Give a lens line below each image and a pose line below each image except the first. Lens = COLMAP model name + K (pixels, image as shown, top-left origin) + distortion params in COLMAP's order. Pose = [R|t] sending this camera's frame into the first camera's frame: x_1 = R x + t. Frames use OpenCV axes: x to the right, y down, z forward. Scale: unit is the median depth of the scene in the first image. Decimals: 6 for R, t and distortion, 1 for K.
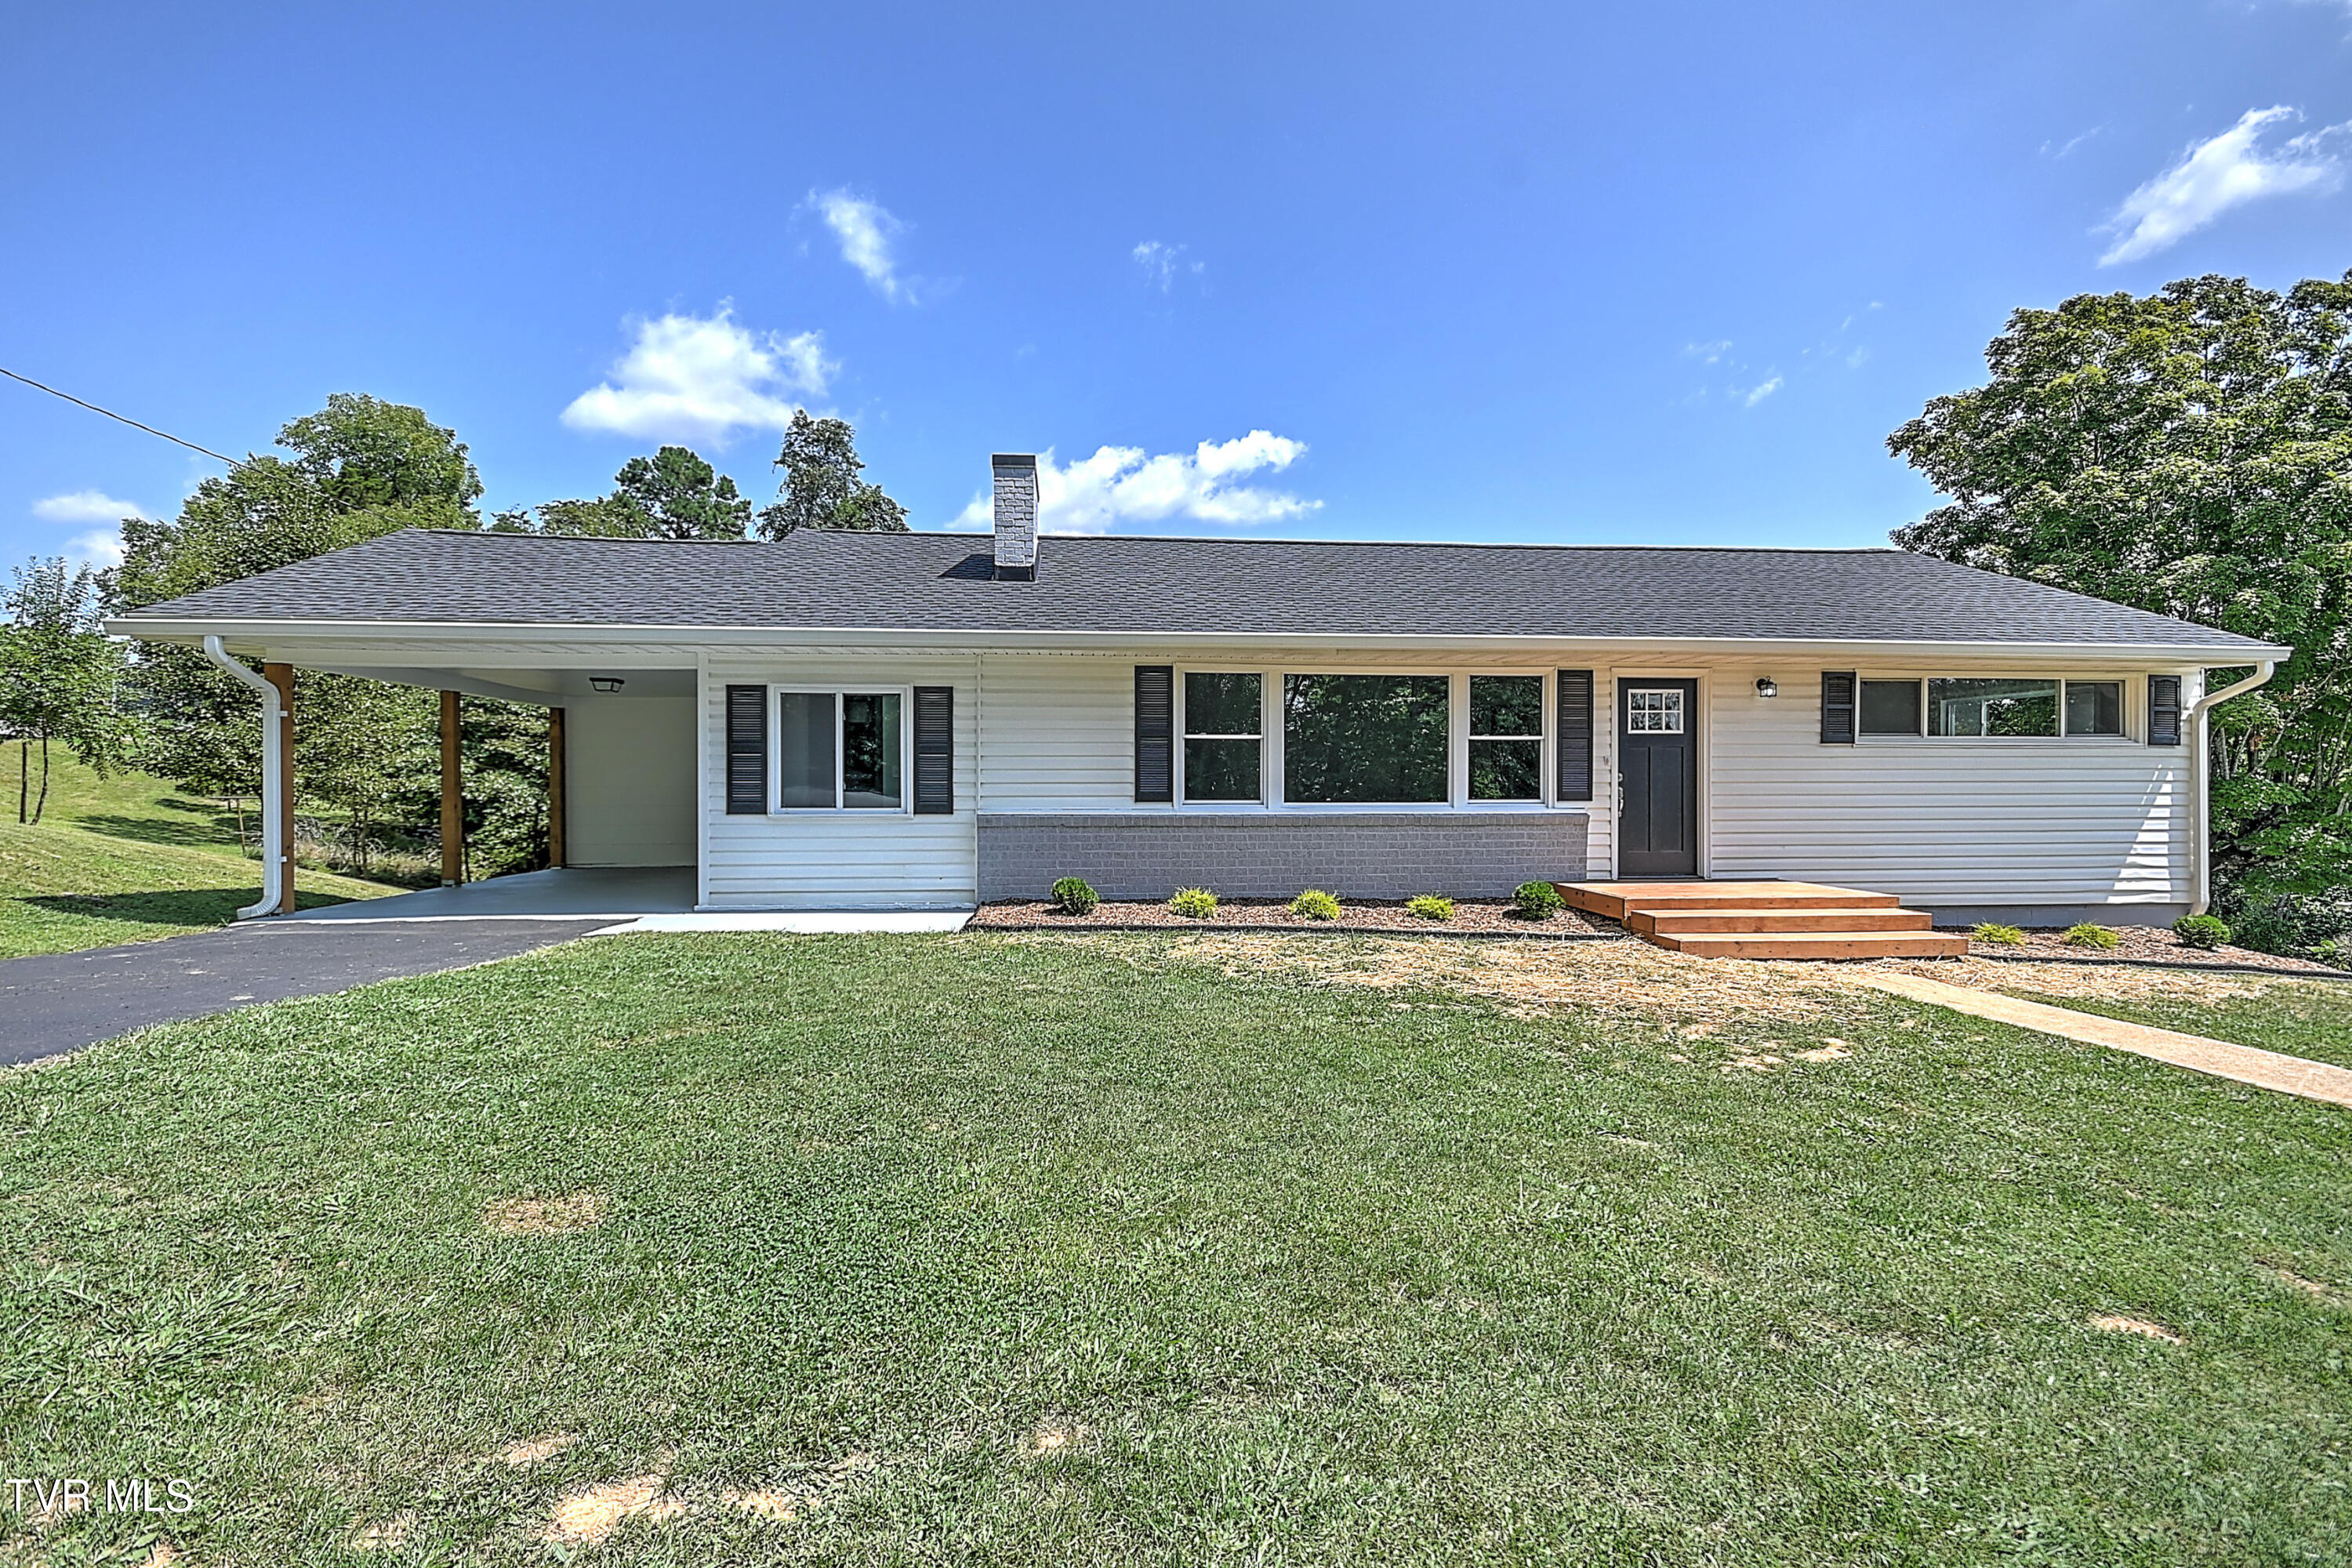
lens RADIAL K [[1018.5, 0, 1176.0], [0, 1018.5, 784.0], [0, 0, 1]] dist [0.025215, -0.010368]
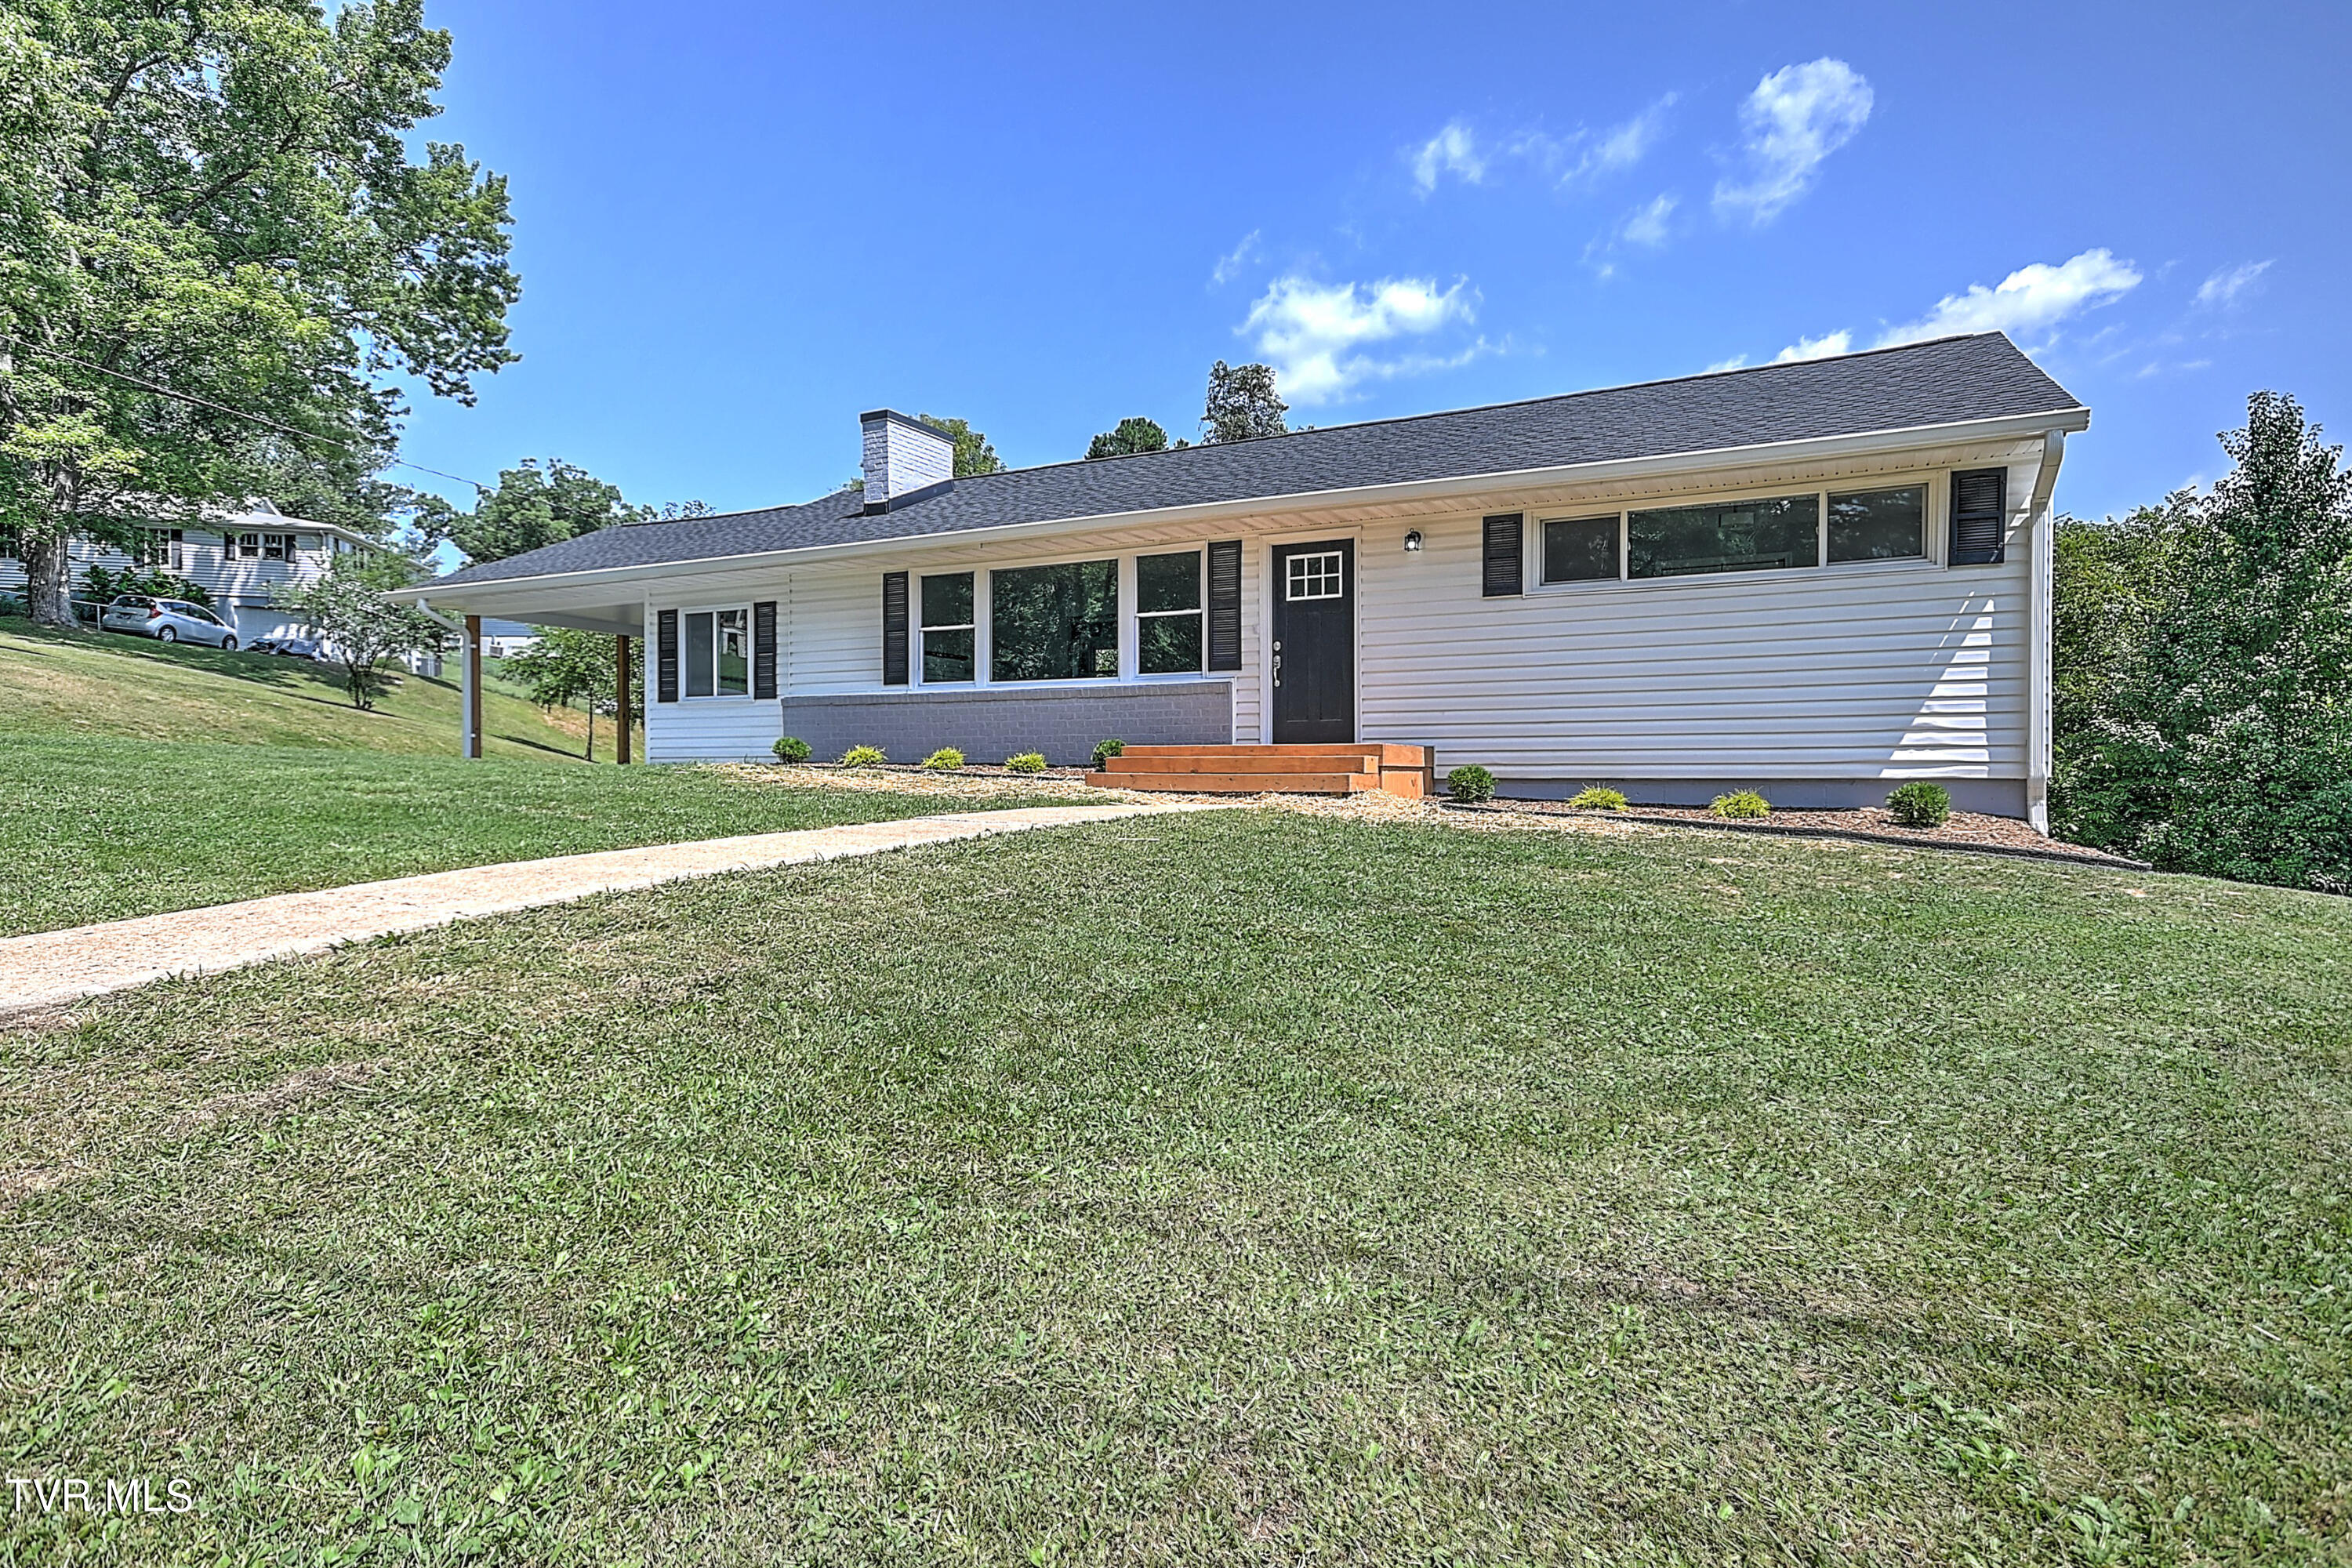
lens RADIAL K [[1249.6, 0, 1176.0], [0, 1249.6, 784.0], [0, 0, 1]] dist [0.001437, 0.044460]
pose [[0.842857, 0.004556, -0.538118, 1.016927], [-0.002670, 0.999987, 0.004284, 0.123848], [0.538130, -0.002173, 0.842859, -0.071146]]
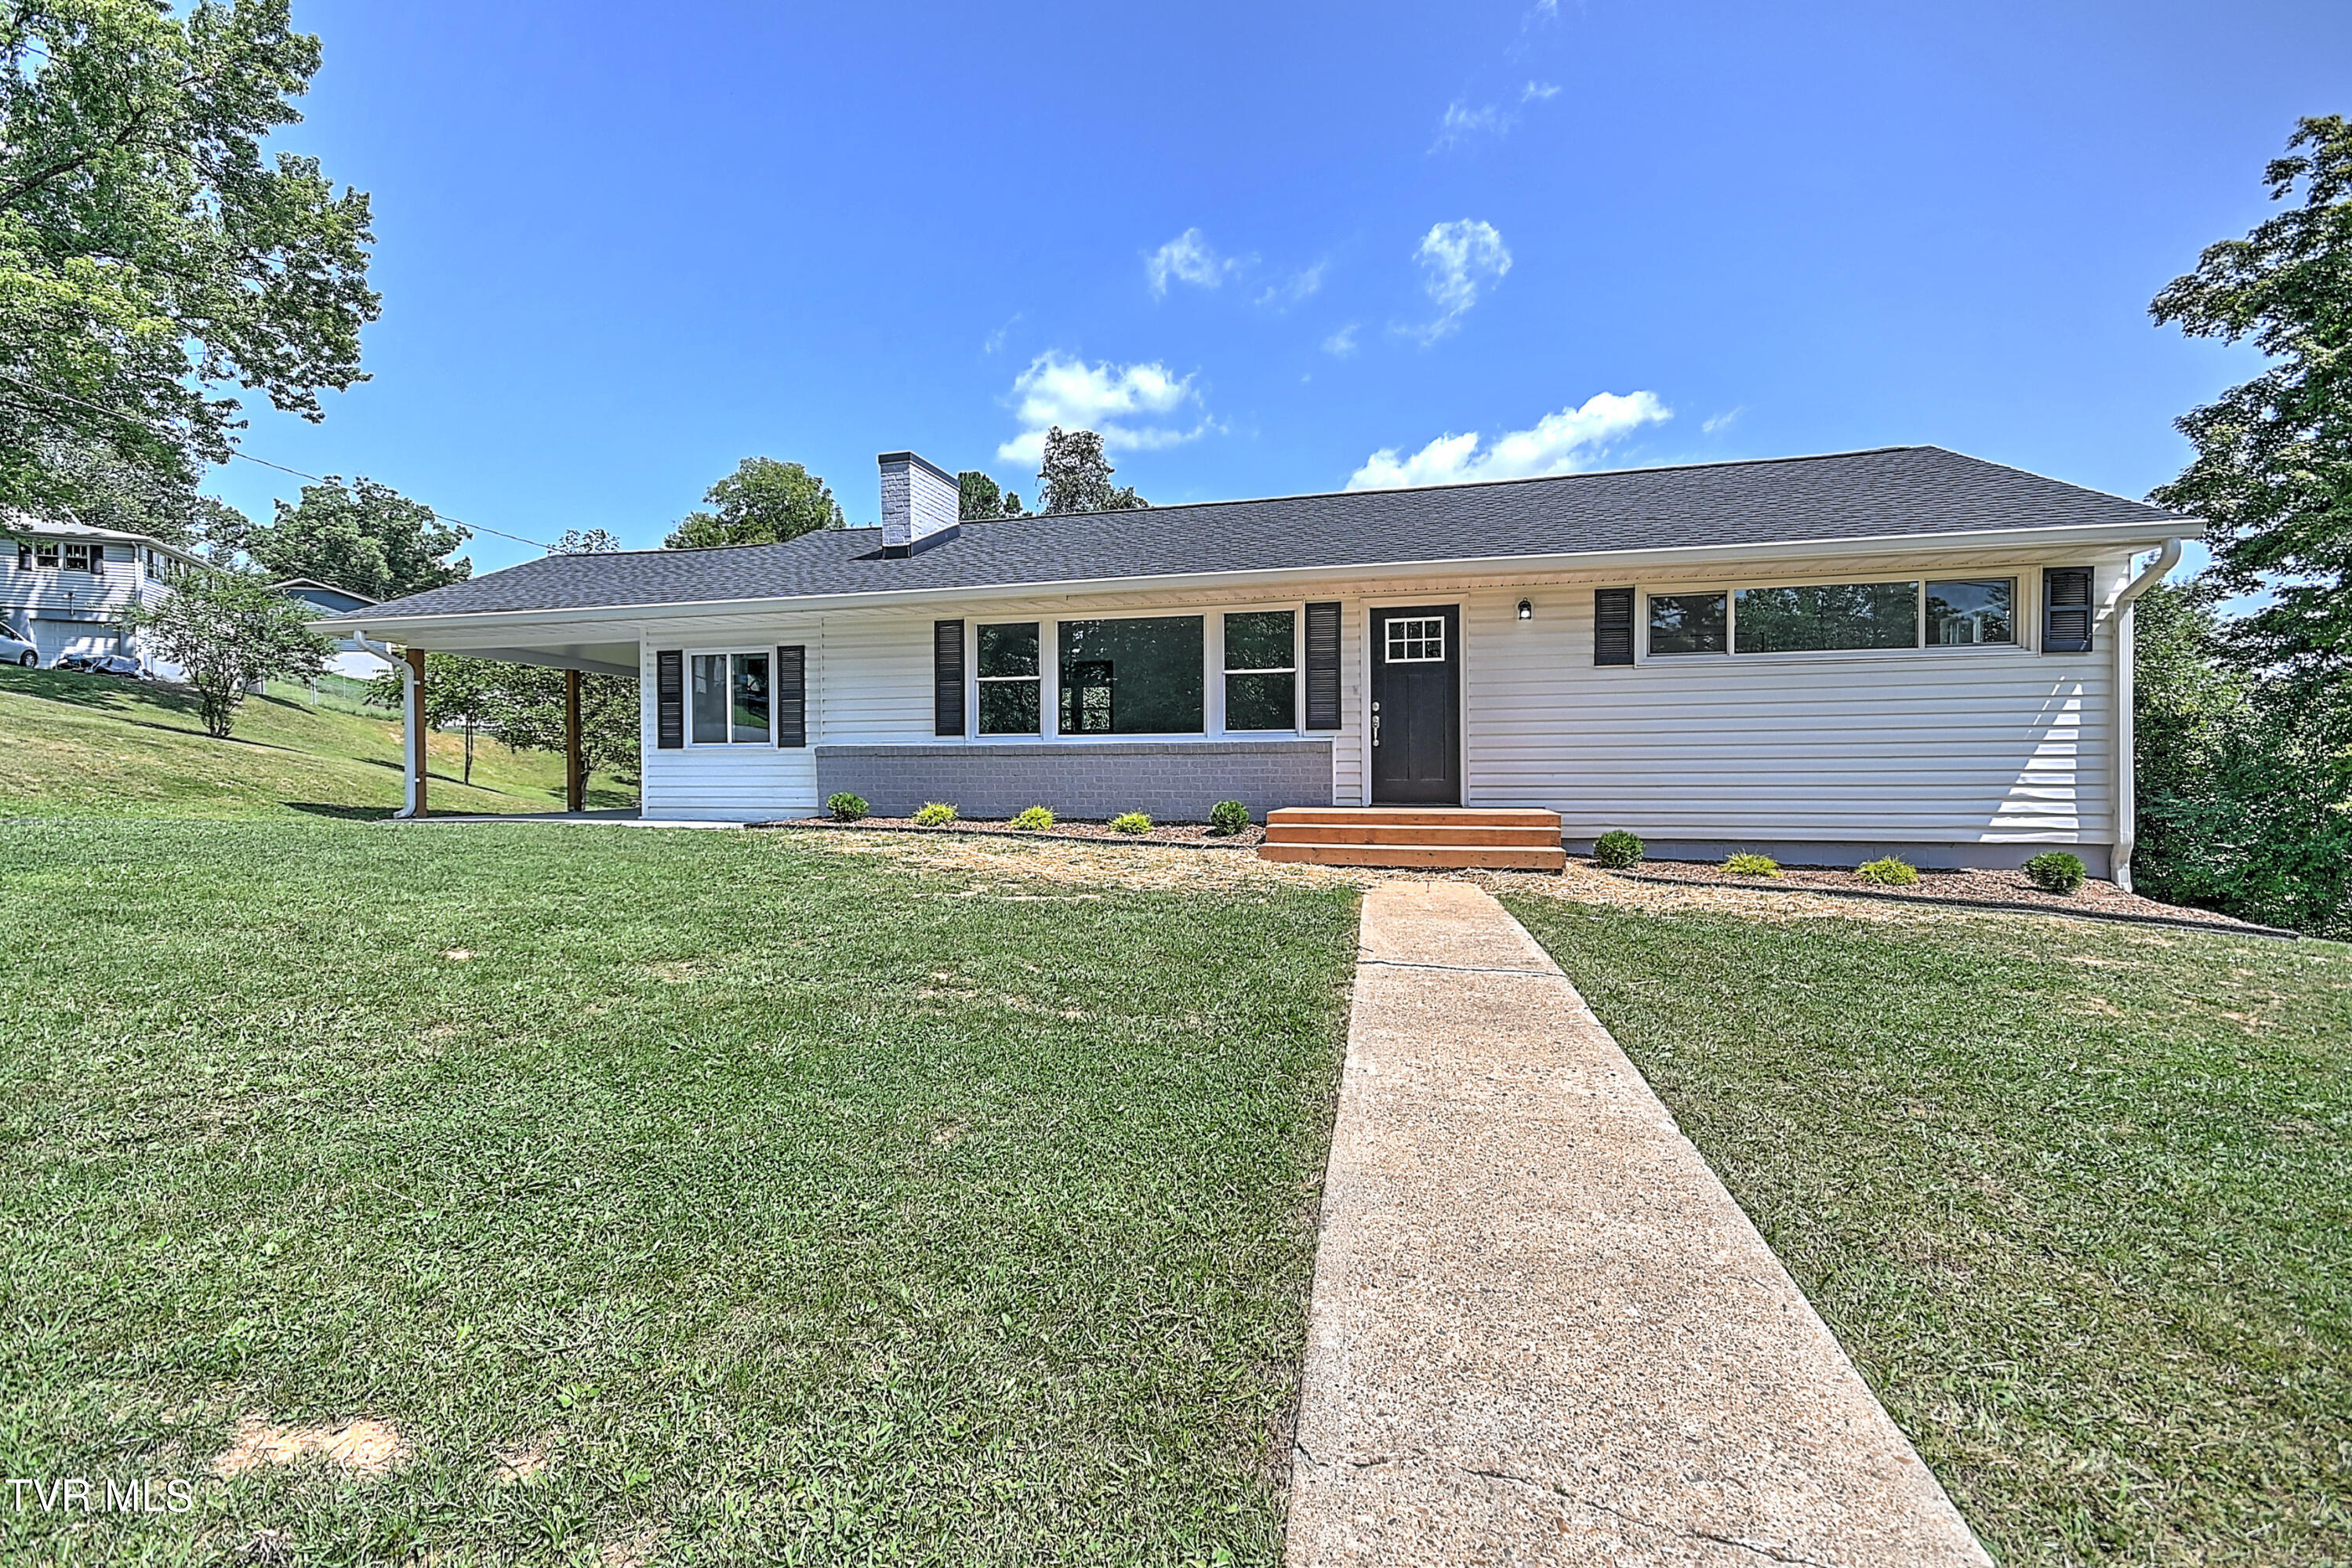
lens RADIAL K [[1030.5, 0, 1171.7], [0, 1030.5, 786.1], [0, 0, 1]] dist [0.011079, -0.000639]
pose [[0.937292, 0.000735, -0.348543, 0.609447], [0.002538, 0.999957, 0.008933, 0.063694], [0.348535, -0.009257, 0.937250, -0.029325]]
